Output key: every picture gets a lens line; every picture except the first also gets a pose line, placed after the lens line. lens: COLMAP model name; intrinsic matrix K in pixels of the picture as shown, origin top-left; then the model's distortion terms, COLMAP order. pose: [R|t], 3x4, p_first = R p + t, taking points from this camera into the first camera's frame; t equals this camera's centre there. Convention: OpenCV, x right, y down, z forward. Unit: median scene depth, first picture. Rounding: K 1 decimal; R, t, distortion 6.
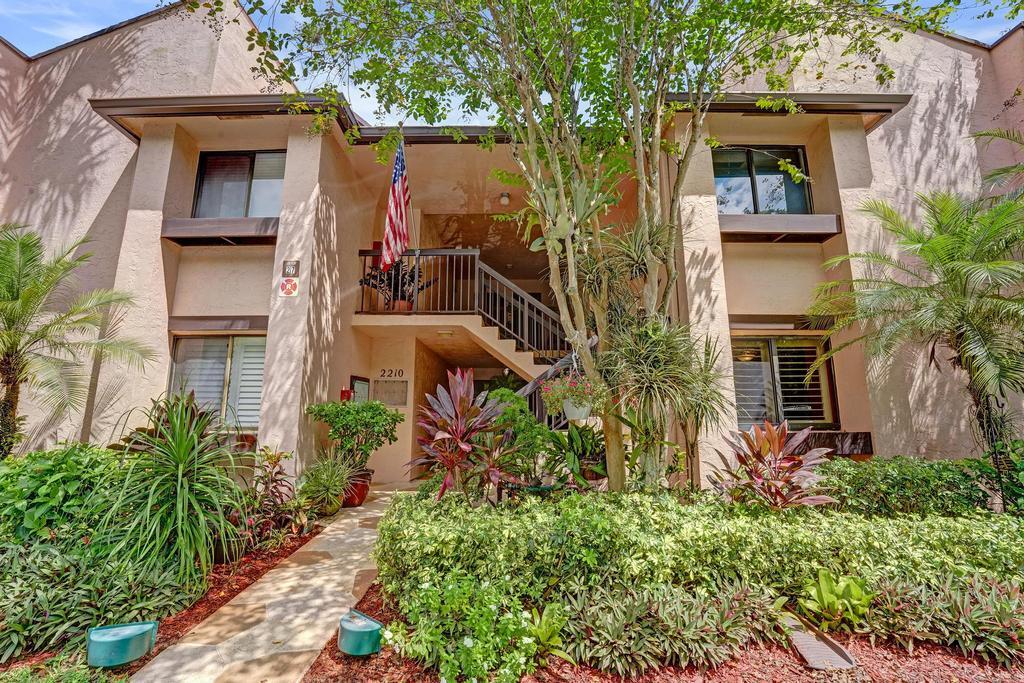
lens RADIAL K [[434.9, 0, 512.0], [0, 434.9, 341.5], [0, 0, 1]] dist [-0.000860, -0.000166]
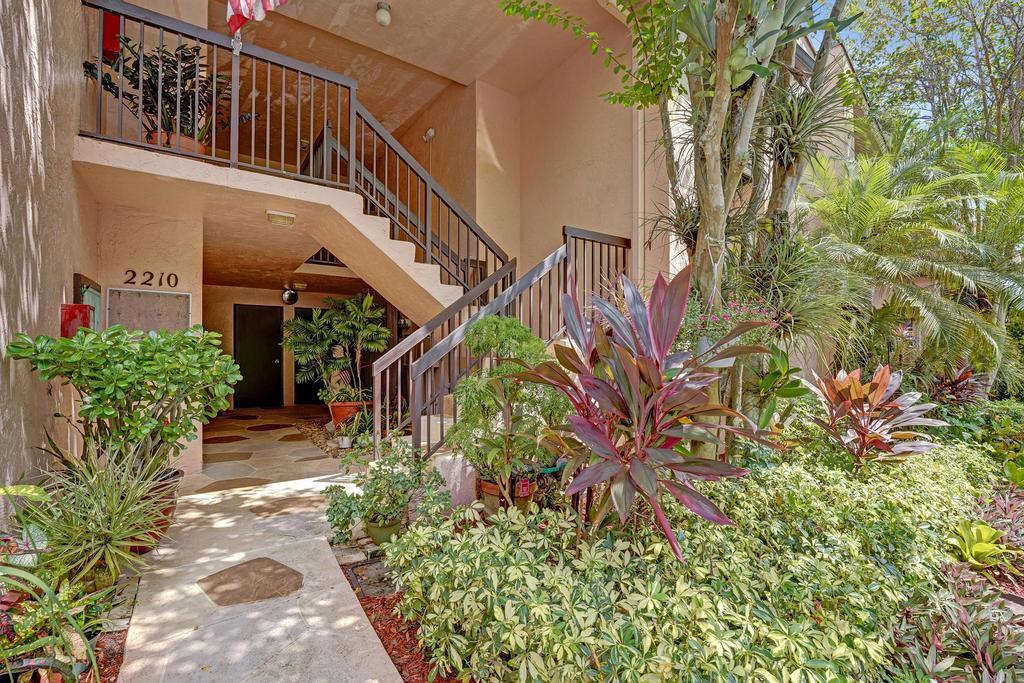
lens RADIAL K [[434.9, 0, 512.0], [0, 434.9, 341.5], [0, 0, 1]] dist [-0.000860, -0.000166]
pose [[0.822767, 0.006795, 0.568338, -0.240858], [-0.088936, 0.989151, 0.116924, 0.052958], [-0.561377, -0.146746, 0.814445, 0.355765]]
